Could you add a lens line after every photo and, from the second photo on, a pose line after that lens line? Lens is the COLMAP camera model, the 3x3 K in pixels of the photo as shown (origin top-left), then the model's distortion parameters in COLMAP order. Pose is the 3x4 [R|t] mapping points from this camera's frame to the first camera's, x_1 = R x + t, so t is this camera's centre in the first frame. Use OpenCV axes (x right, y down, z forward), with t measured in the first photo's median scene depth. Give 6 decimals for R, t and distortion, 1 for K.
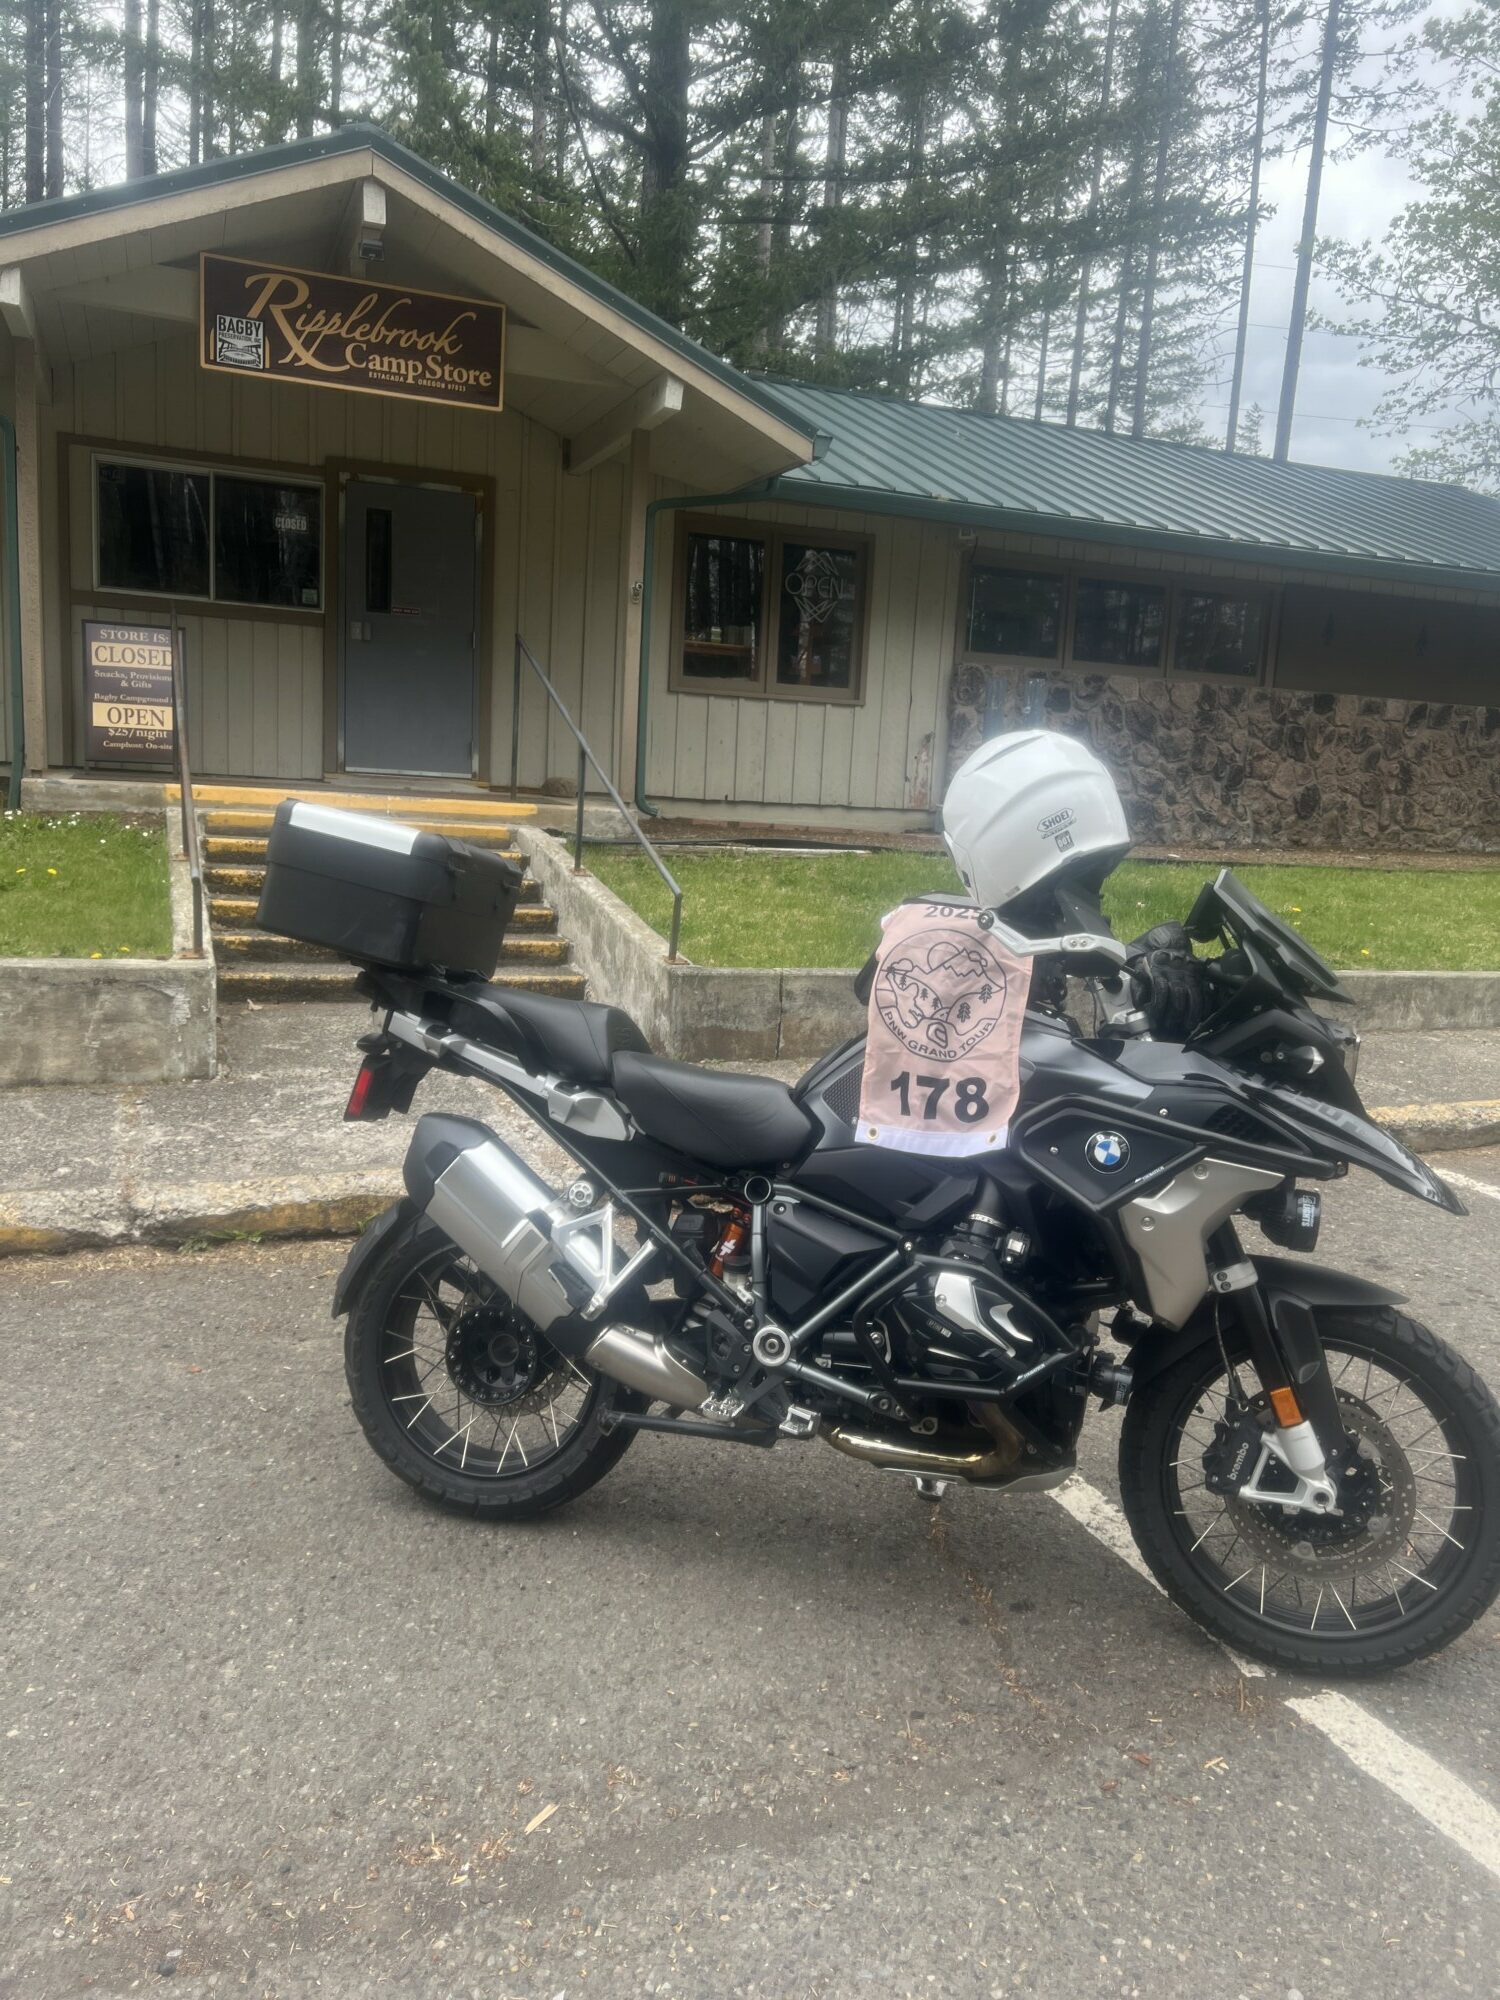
lens RADIAL K [[1505.5, 0, 743.8], [0, 1505.5, 1013.9], [0, 0, 1]] dist [0.027203, -0.009688]
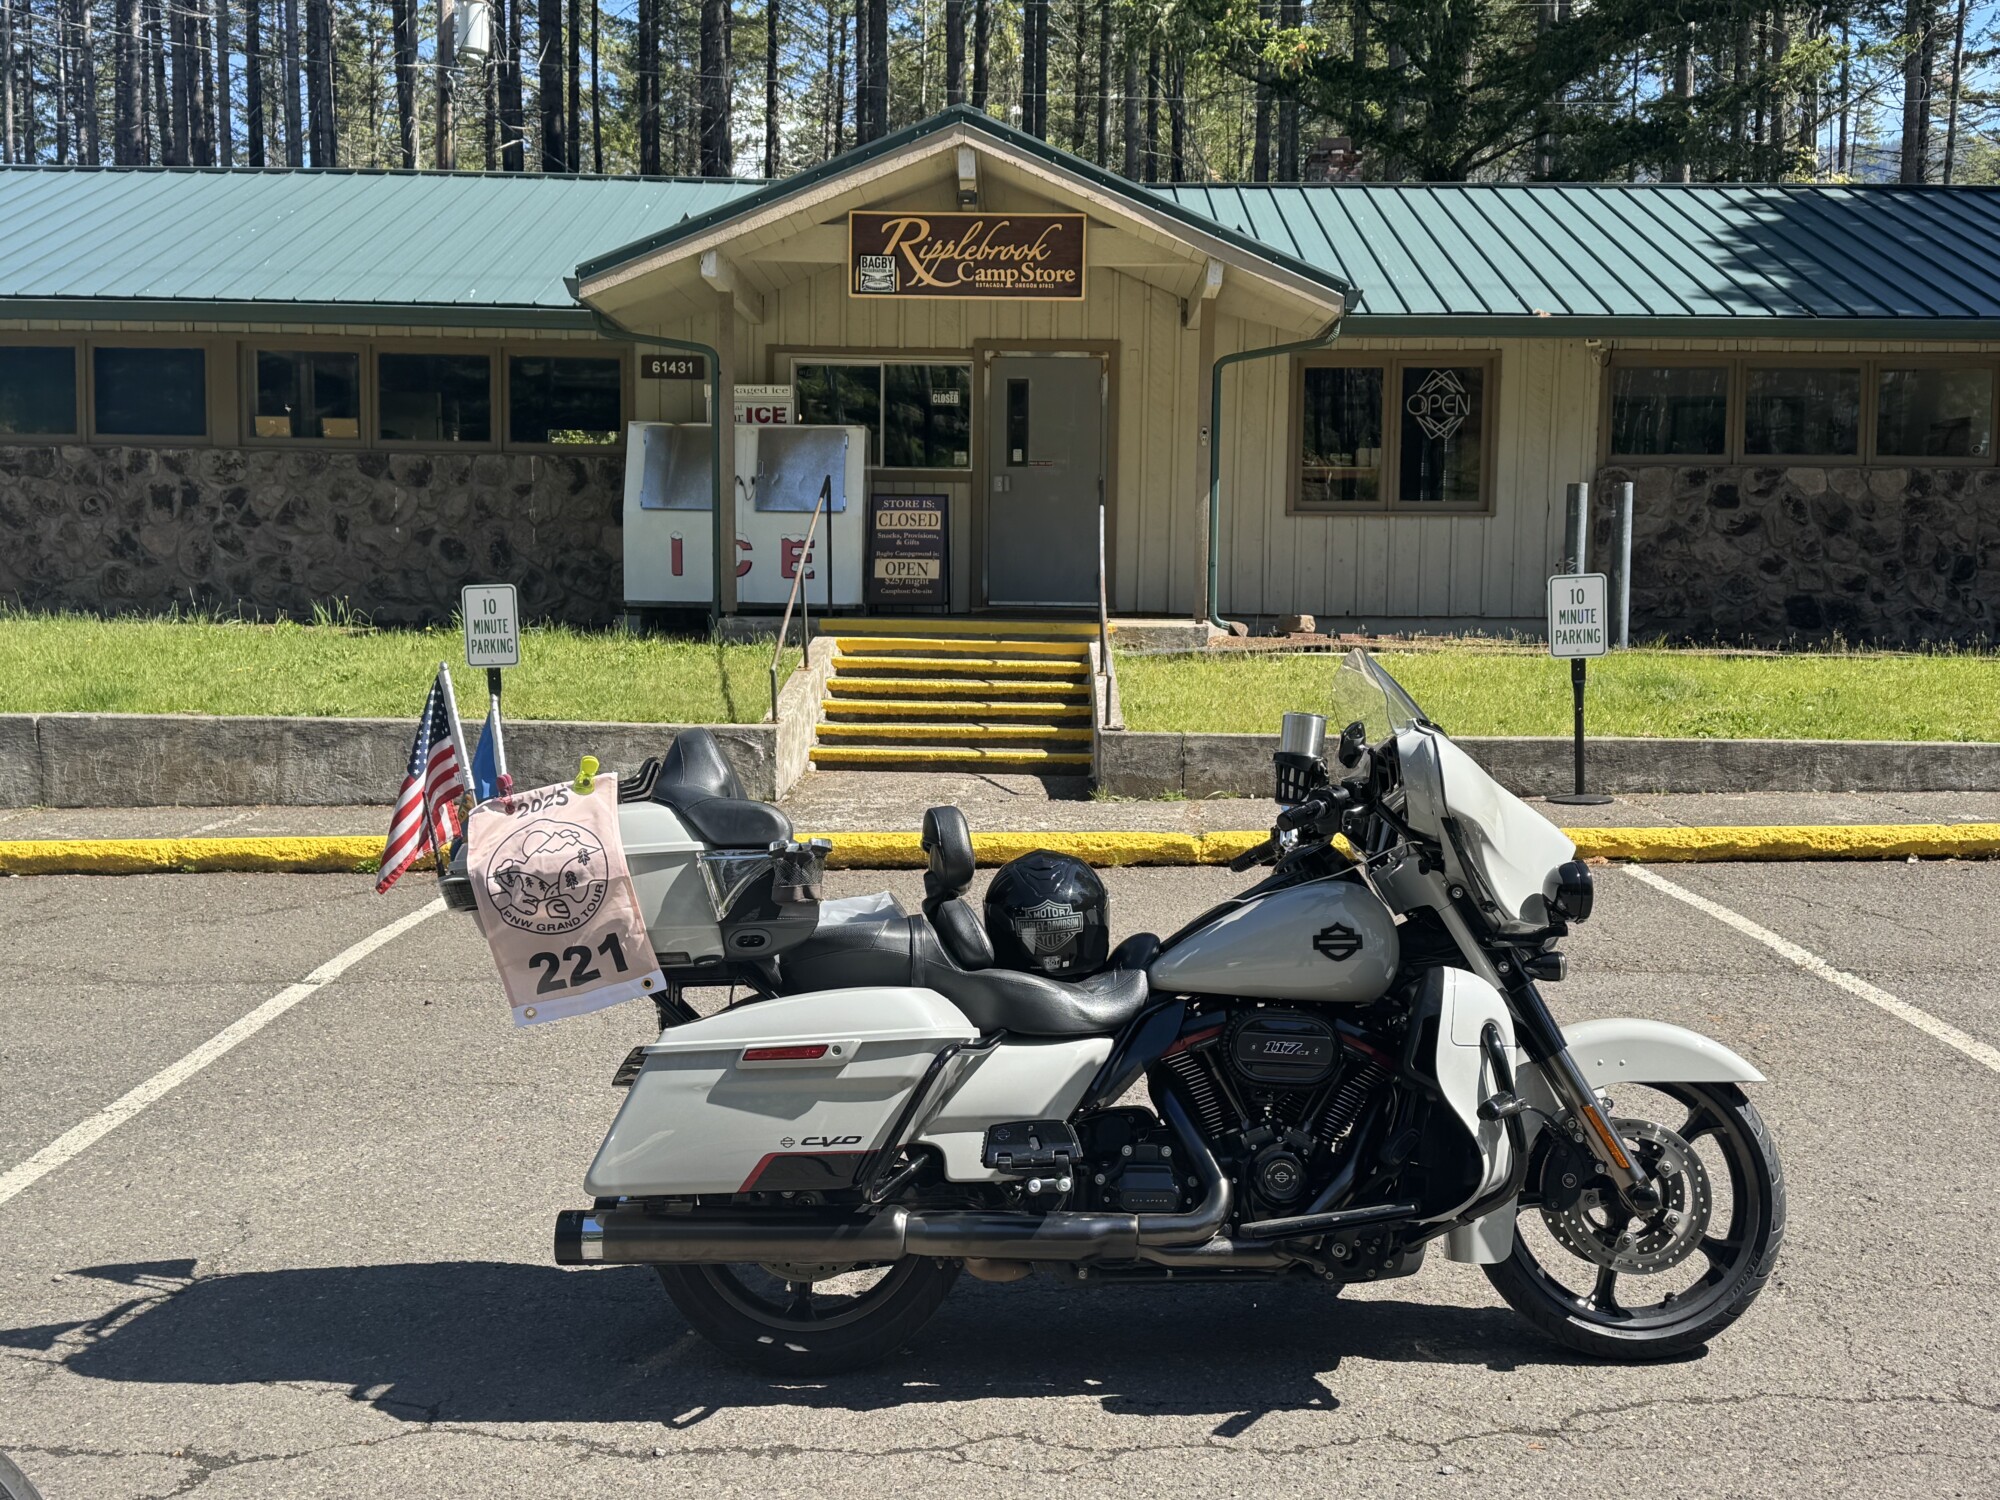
lens RADIAL K [[2089.0, 0, 1009.3], [0, 2089.0, 752.9], [0, 0, 1]] dist [0.087691, 0.000000]
pose [[0.927831, -0.016162, -0.372651, 0.342457], [-0.019197, 0.995668, -0.090981, 0.095811], [0.372507, 0.091569, 0.923501, -0.450539]]
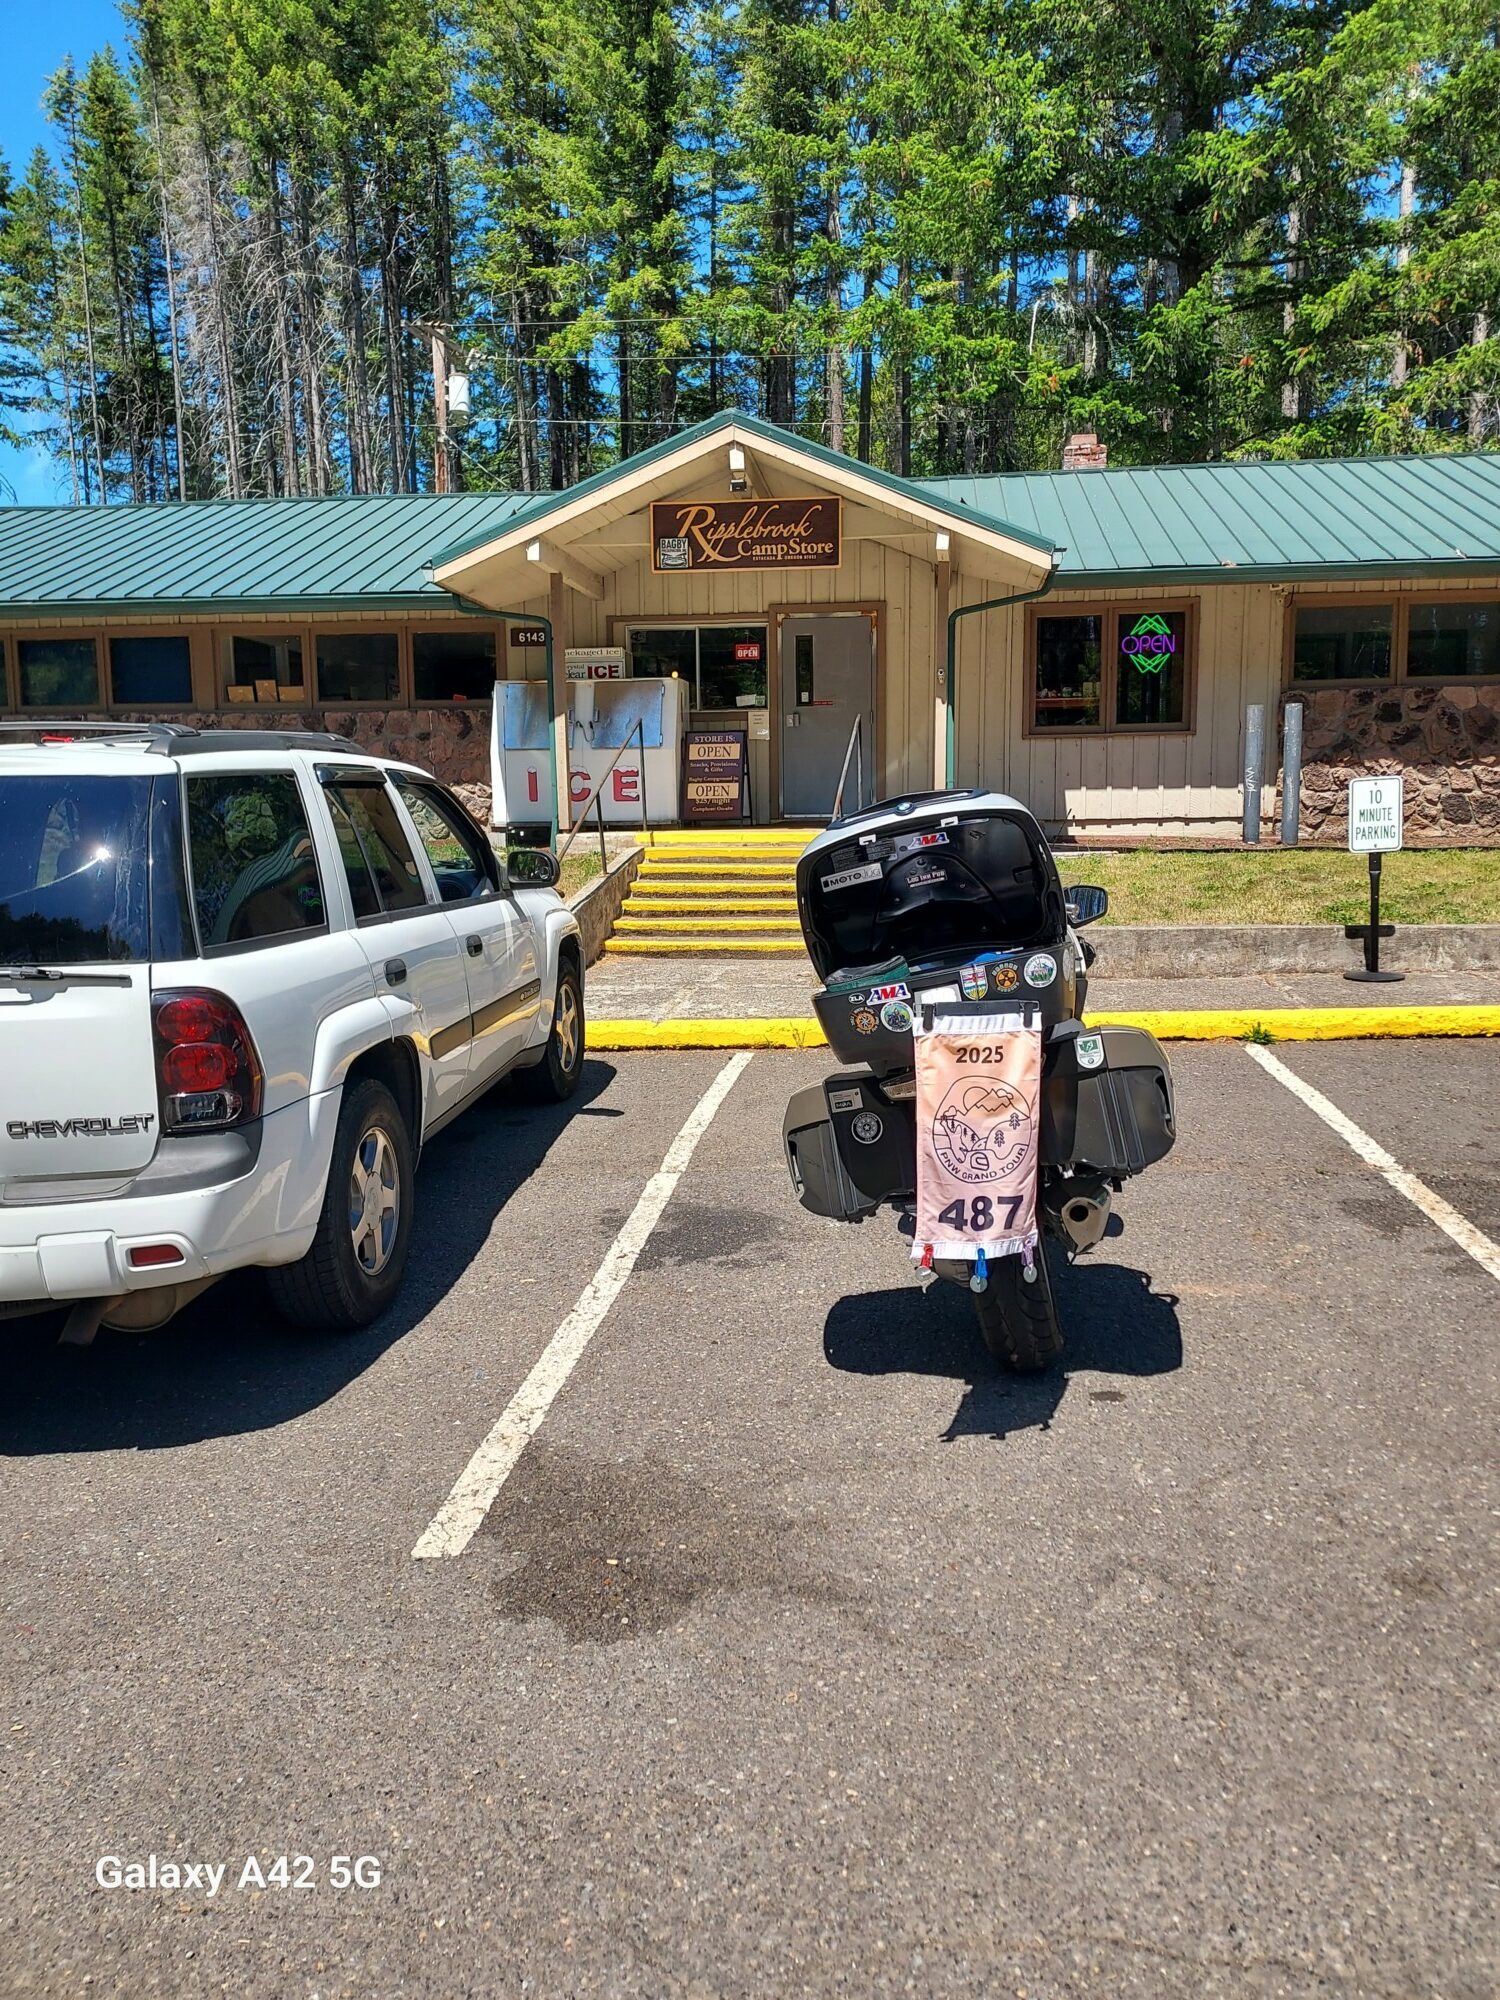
lens RADIAL K [[1457.9, 0, 767.0], [0, 1457.9, 990.9], [0, 0, 1]] dist [0.048823, -0.007610]
pose [[0.883143, -0.006741, -0.469056, 0.379085], [-0.011743, 0.999266, -0.036472, 0.056802], [0.468957, 0.037718, 0.882415, -0.235024]]
